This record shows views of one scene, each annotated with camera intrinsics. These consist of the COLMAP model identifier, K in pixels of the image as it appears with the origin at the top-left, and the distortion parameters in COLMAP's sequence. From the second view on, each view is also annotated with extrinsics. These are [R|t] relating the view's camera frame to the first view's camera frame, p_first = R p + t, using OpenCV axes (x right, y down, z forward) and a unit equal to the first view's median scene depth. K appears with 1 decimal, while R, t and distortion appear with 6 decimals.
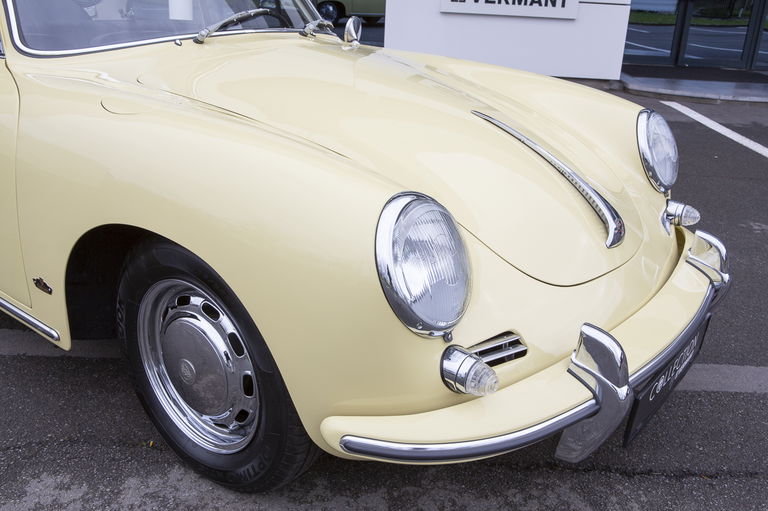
lens RADIAL K [[717.4, 0, 372.4], [0, 717.4, 248.7], [0, 0, 1]] dist [-0.043846, 0.000000]
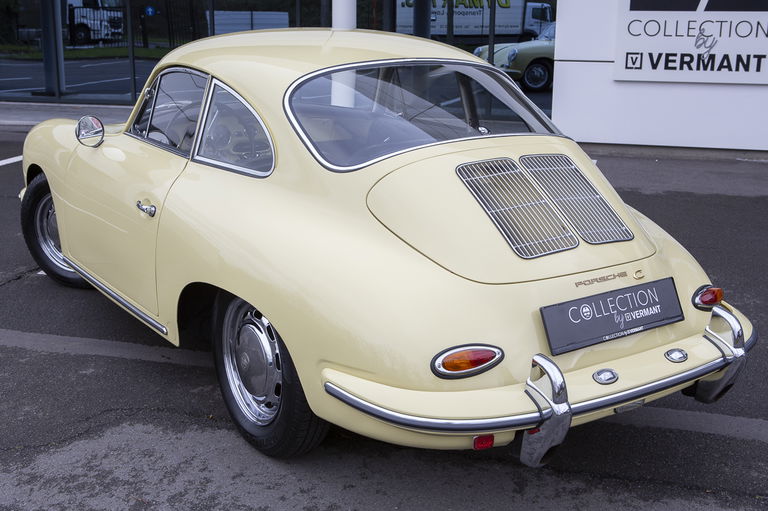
lens RADIAL K [[882.8, 0, 375.9], [0, 882.8, 261.9], [0, 0, 1]] dist [-0.025629, 0.000000]
pose [[0.968153, 0.029585, -0.248605, 0.354733], [-0.055740, 0.993542, -0.098834, 0.099920], [0.244076, 0.109544, 0.963549, -0.503271]]
